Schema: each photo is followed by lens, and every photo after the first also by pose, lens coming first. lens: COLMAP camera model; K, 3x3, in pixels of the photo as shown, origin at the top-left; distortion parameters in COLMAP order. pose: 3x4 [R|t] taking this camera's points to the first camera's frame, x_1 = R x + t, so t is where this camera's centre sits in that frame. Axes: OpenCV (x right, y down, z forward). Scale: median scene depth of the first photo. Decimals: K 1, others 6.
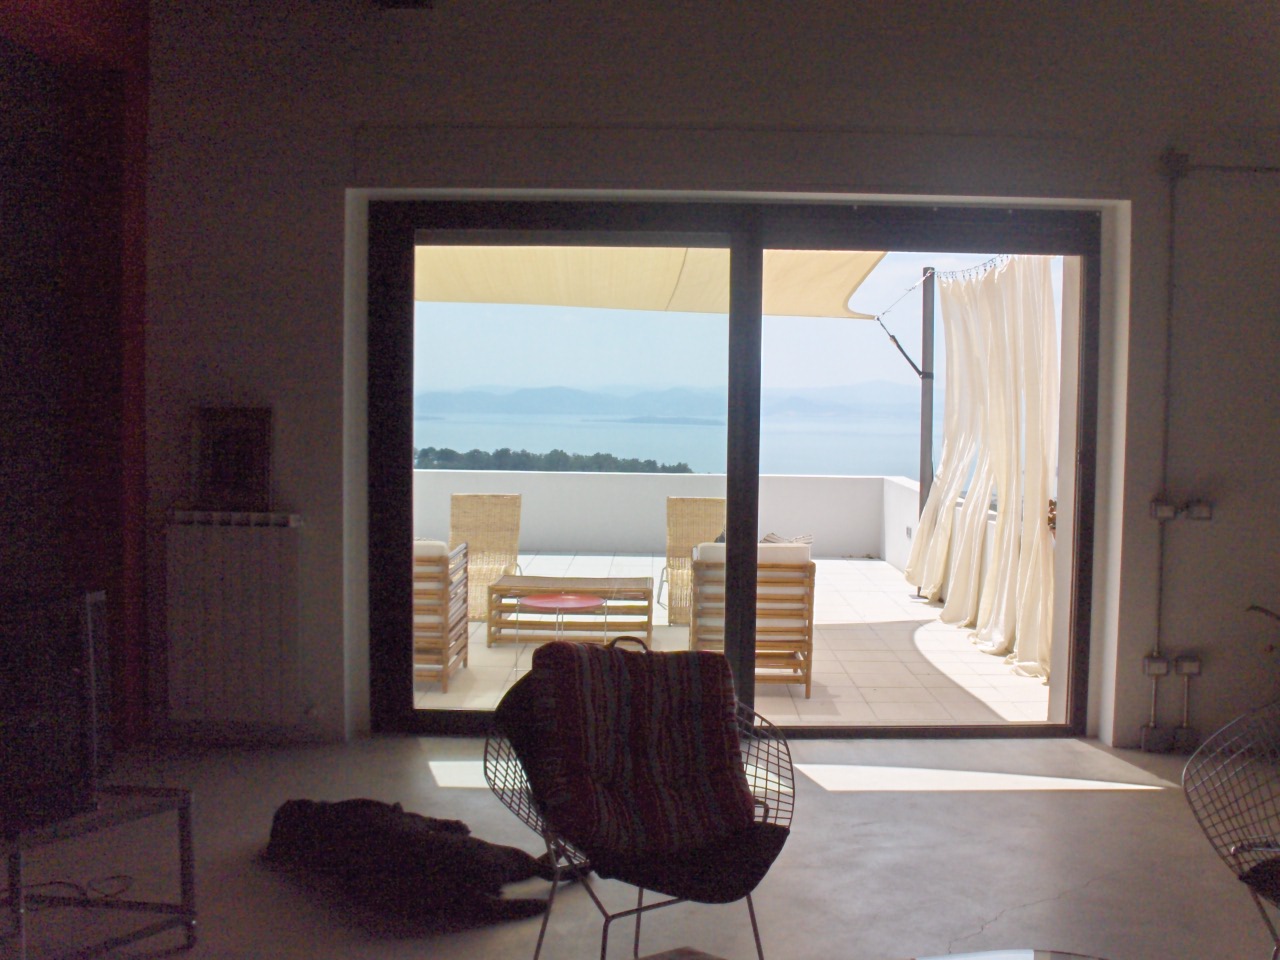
lens RADIAL K [[1393.1, 0, 640.0], [0, 1393.1, 480.0], [0, 0, 1]] dist [-0.228209, 0.335995]
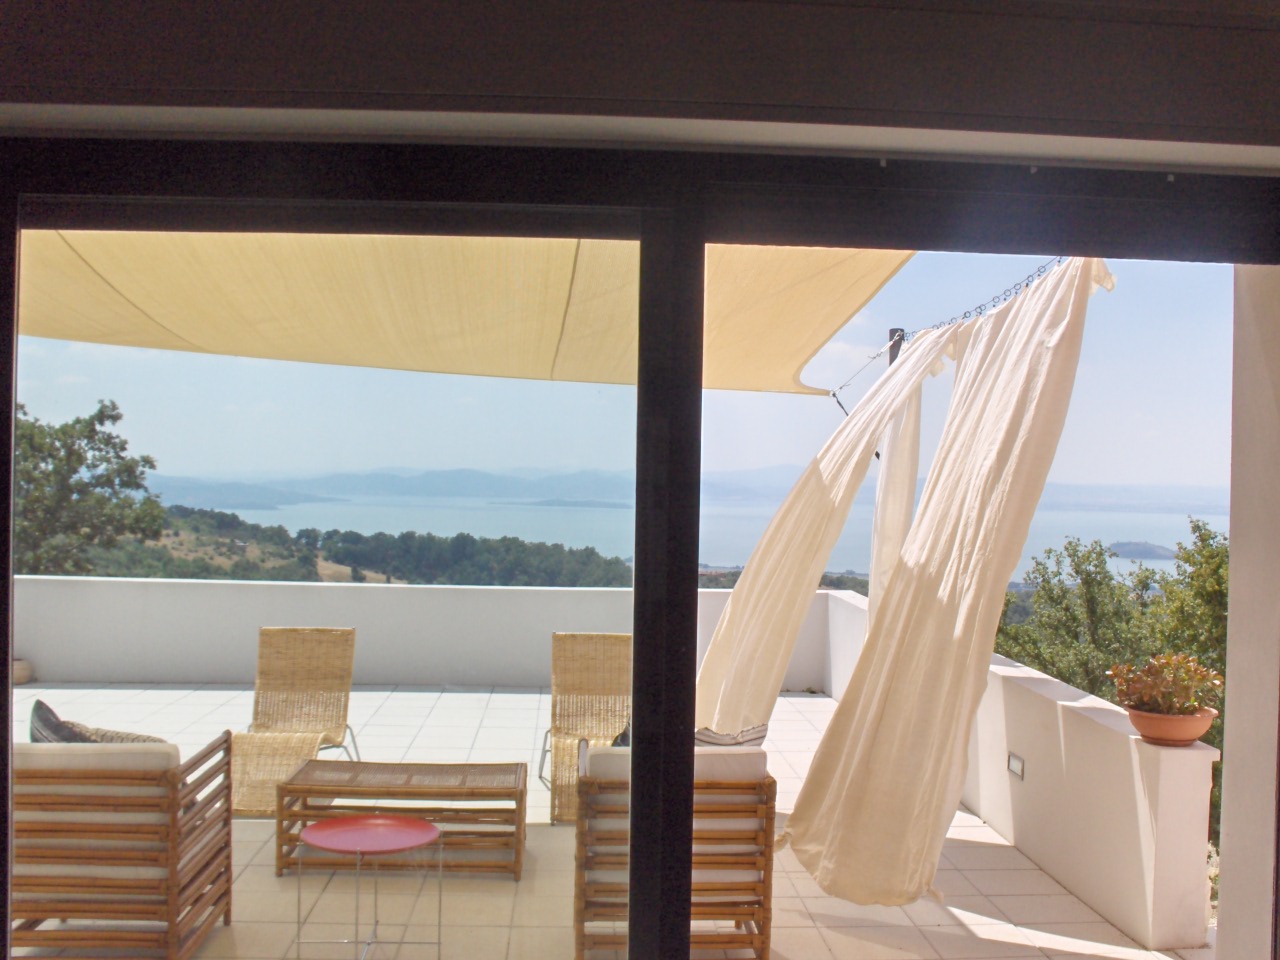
lens RADIAL K [[1393.1, 0, 640.0], [0, 1393.1, 480.0], [0, 0, 1]] dist [-0.228209, 0.335995]
pose [[0.997786, 0.006288, 0.066212, 0.020533], [-0.002319, 0.998205, -0.059848, -0.031288], [-0.066469, 0.059562, 0.996009, 0.326383]]
